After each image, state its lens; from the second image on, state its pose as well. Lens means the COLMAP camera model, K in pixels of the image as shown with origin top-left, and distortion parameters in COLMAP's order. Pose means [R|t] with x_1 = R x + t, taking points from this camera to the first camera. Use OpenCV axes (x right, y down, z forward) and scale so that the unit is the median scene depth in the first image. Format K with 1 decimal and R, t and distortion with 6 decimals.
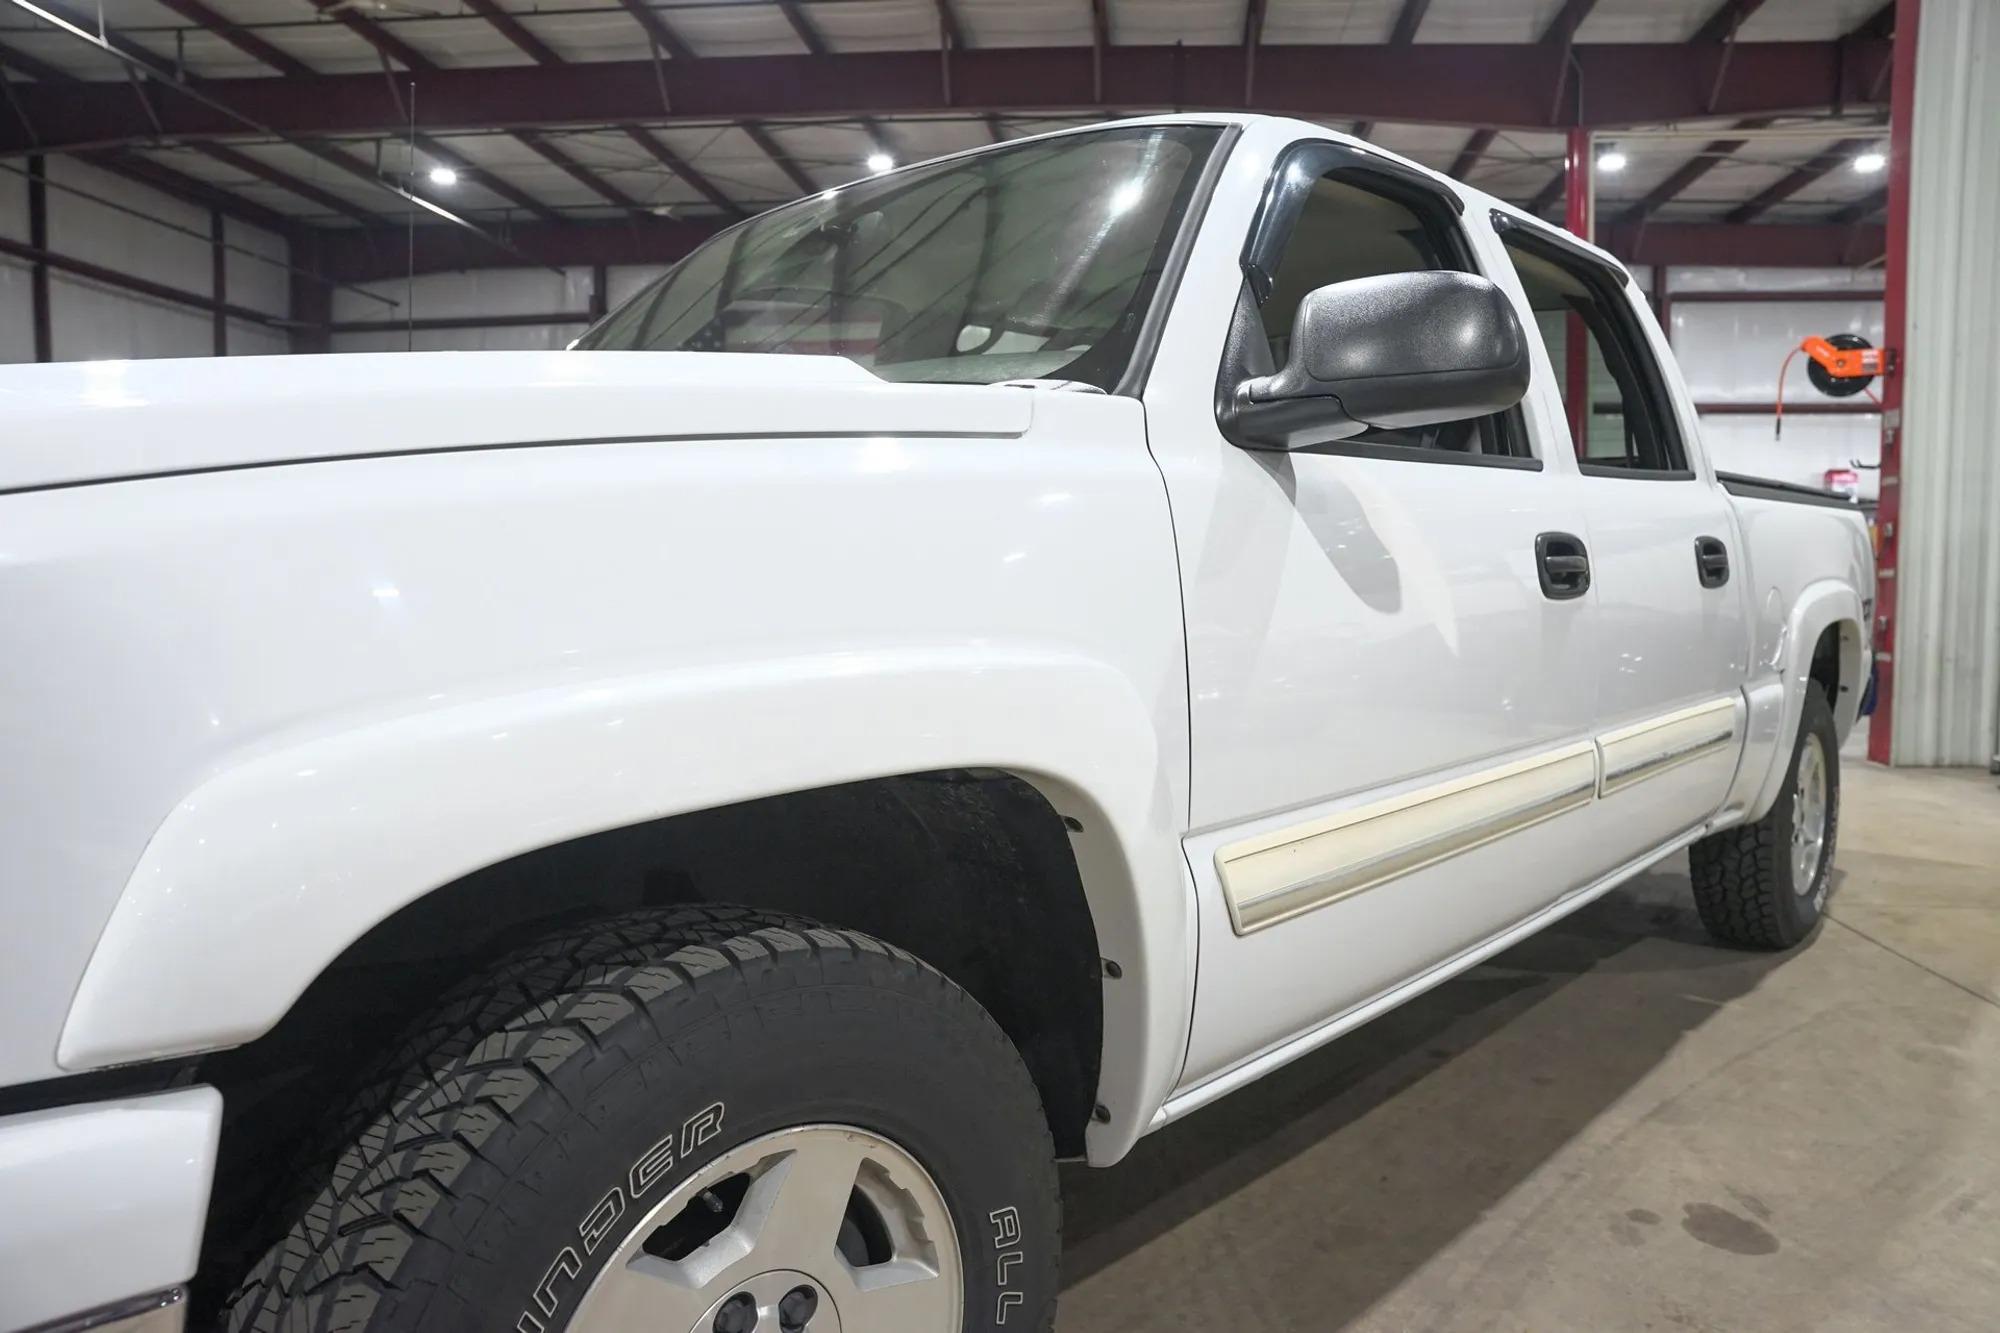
lens RADIAL K [[1368.2, 0, 1008.4], [0, 1368.2, 668.9], [0, 0, 1]] dist [-0.144454, 0.113801]
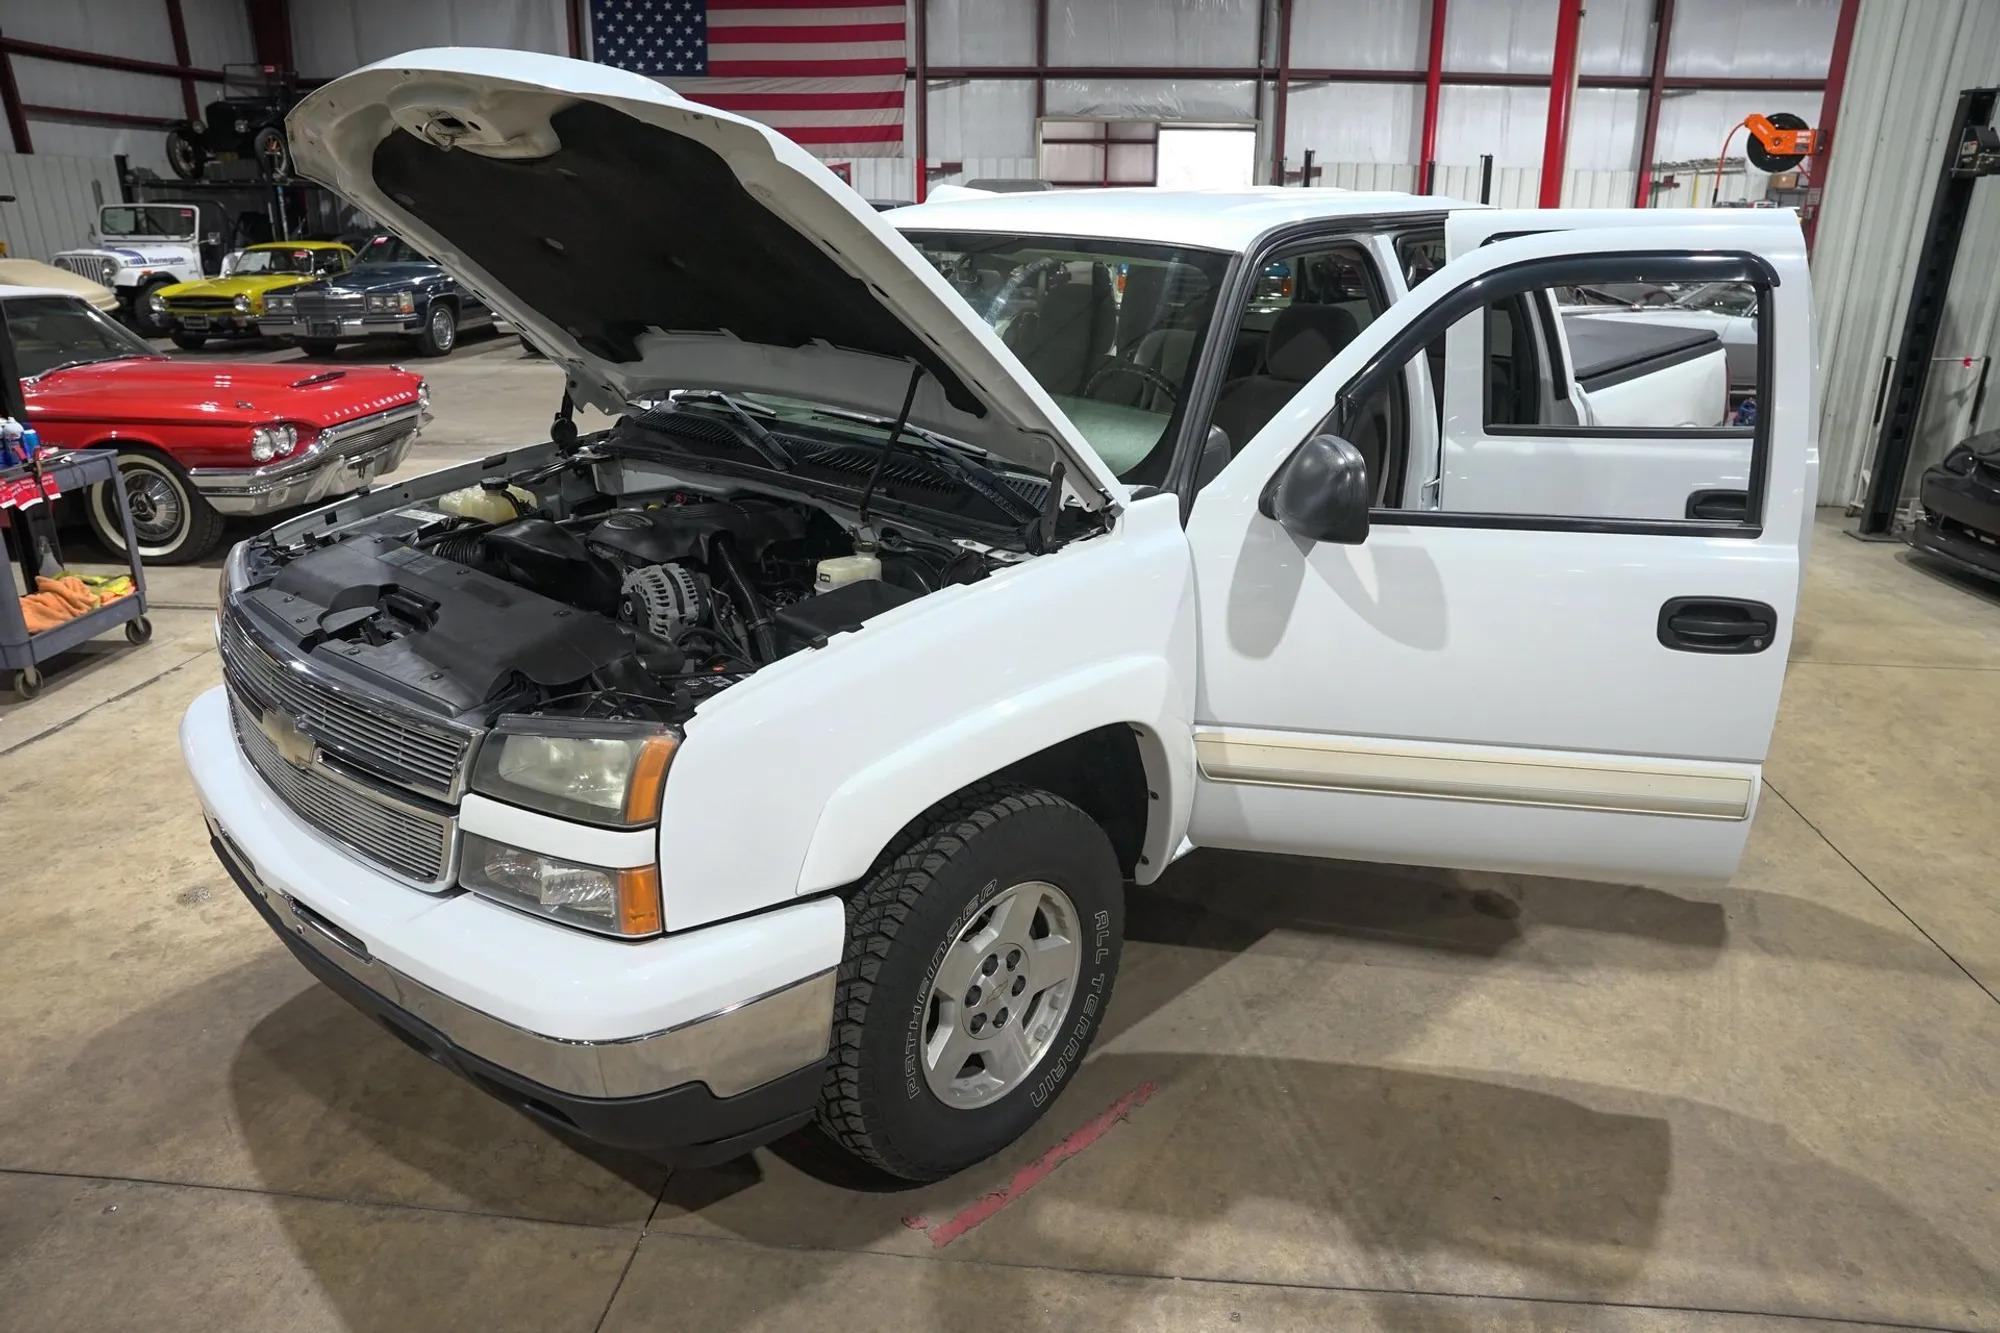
lens RADIAL K [[1370.3, 0, 1004.2], [0, 1370.3, 665.8], [0, 0, 1]] dist [-0.144761, 0.115783]
pose [[0.999808, 0.002892, 0.019369, -0.098555], [-0.007891, 0.964685, 0.263287, -0.263750], [-0.017923, -0.263389, 0.964523, -0.476132]]
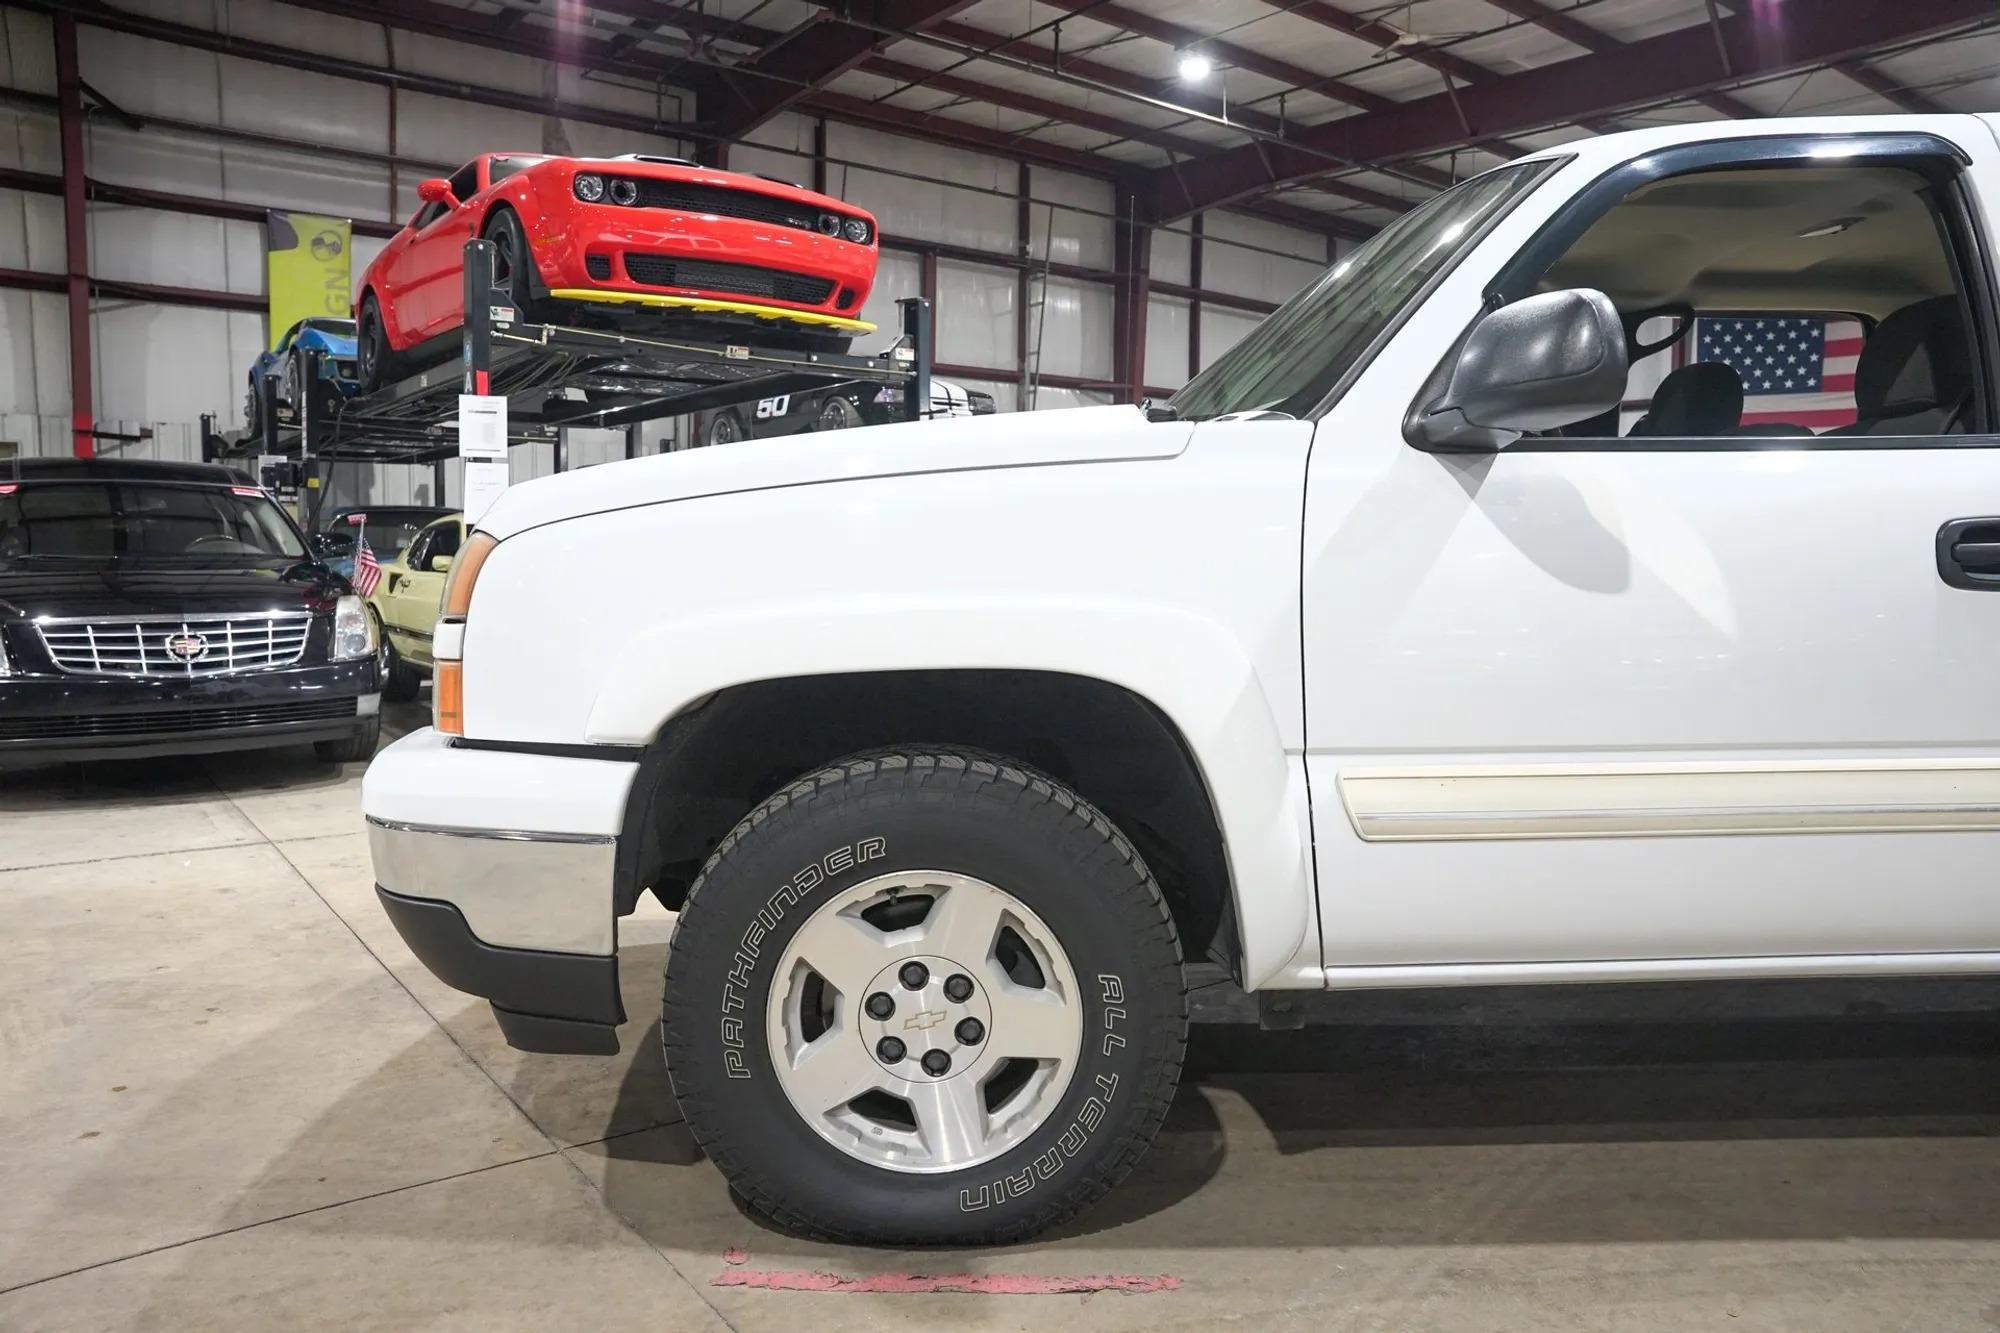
lens RADIAL K [[1368.2, 0, 1008.4], [0, 1368.2, 668.9], [0, 0, 1]] dist [-0.144454, 0.113801]
pose [[0.696748, 0.066796, -0.714199, 0.493222], [-0.058581, 0.997628, 0.036154, 0.006056], [0.714920, 0.016648, 0.699008, -0.074758]]
